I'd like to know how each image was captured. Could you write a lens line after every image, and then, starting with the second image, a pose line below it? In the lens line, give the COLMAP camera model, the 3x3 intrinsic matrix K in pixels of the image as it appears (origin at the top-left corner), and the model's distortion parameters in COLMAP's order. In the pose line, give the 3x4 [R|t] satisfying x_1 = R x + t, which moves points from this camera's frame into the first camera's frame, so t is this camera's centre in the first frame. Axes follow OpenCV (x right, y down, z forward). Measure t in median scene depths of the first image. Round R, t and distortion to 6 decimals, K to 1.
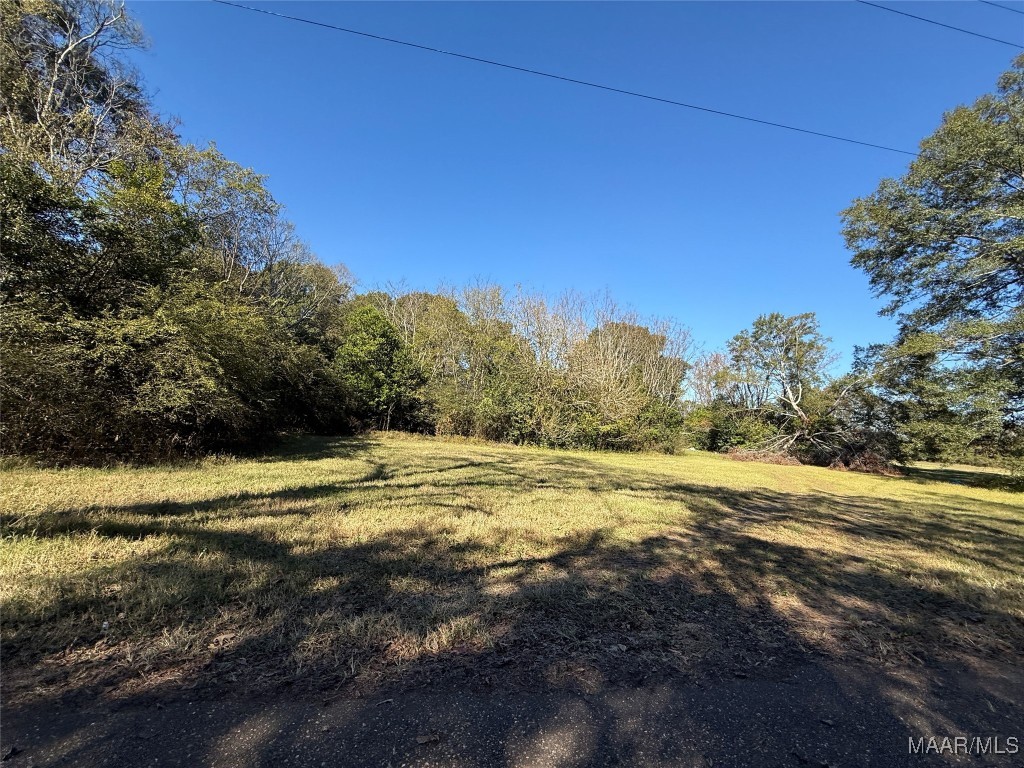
lens RADIAL K [[412.8, 0, 512.3], [0, 412.8, 385.4], [0, 0, 1]] dist [0.003128, 0.000184]
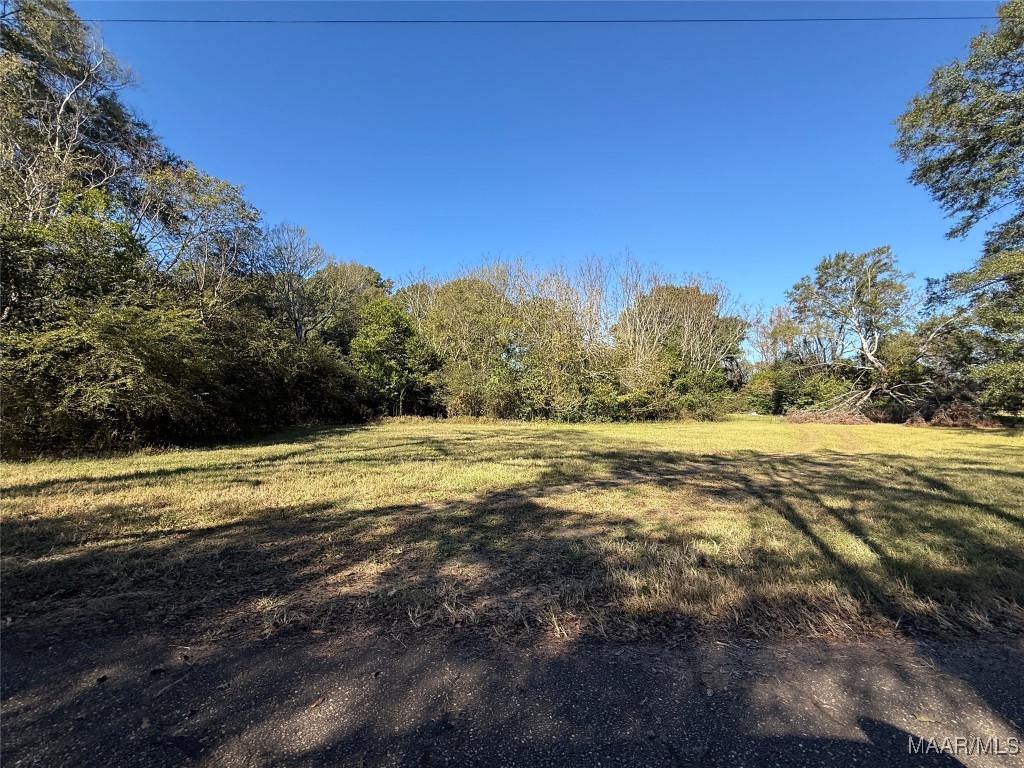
lens RADIAL K [[412.8, 0, 511.9], [0, 412.8, 383.4], [0, 0, 1]] dist [0.003128, 0.000184]
pose [[0.982699, -0.081029, -0.166542, 0.136136], [0.087957, 0.995522, 0.034644, 0.015010], [0.162989, -0.048693, 0.985426, 0.024337]]
